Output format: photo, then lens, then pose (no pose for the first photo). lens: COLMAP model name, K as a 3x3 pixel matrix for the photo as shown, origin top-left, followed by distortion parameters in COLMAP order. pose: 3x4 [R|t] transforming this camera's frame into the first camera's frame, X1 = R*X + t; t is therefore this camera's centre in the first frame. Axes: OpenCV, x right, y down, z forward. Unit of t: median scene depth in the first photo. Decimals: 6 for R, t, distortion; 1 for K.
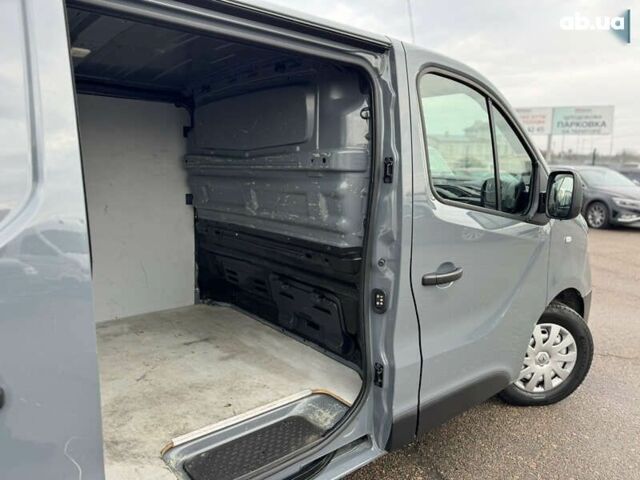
lens RADIAL K [[456.9, 0, 319.9], [0, 456.9, 242.1], [0, 0, 1]] dist [0.025742, -0.006433]
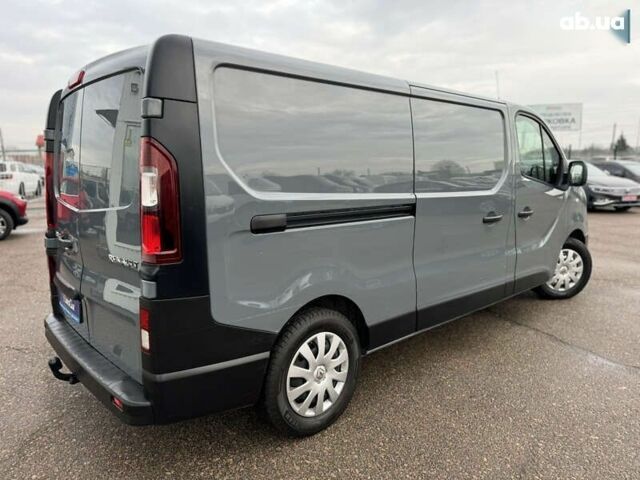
lens RADIAL K [[457.0, 0, 320.0], [0, 457.0, 240.0], [0, 0, 1]] dist [0.095198, -0.124946]
pose [[0.998265, -0.031125, 0.049982, -0.502165], [0.031456, 0.999488, -0.005845, 0.118779], [-0.049775, 0.007407, 0.998733, -0.680754]]
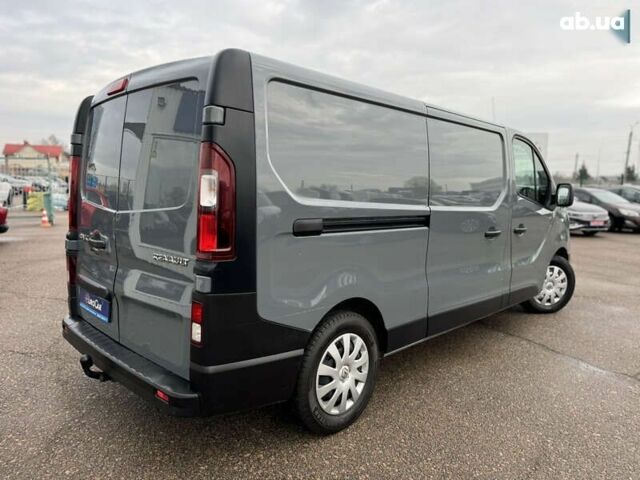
lens RADIAL K [[457.0, 0, 320.0], [0, 457.0, 240.0], [0, 0, 1]] dist [0.095198, -0.124946]
pose [[0.993570, -0.004124, 0.113146, -0.620803], [0.009391, 0.998894, -0.046061, 0.144856], [-0.112831, 0.046828, 0.992510, -0.723980]]
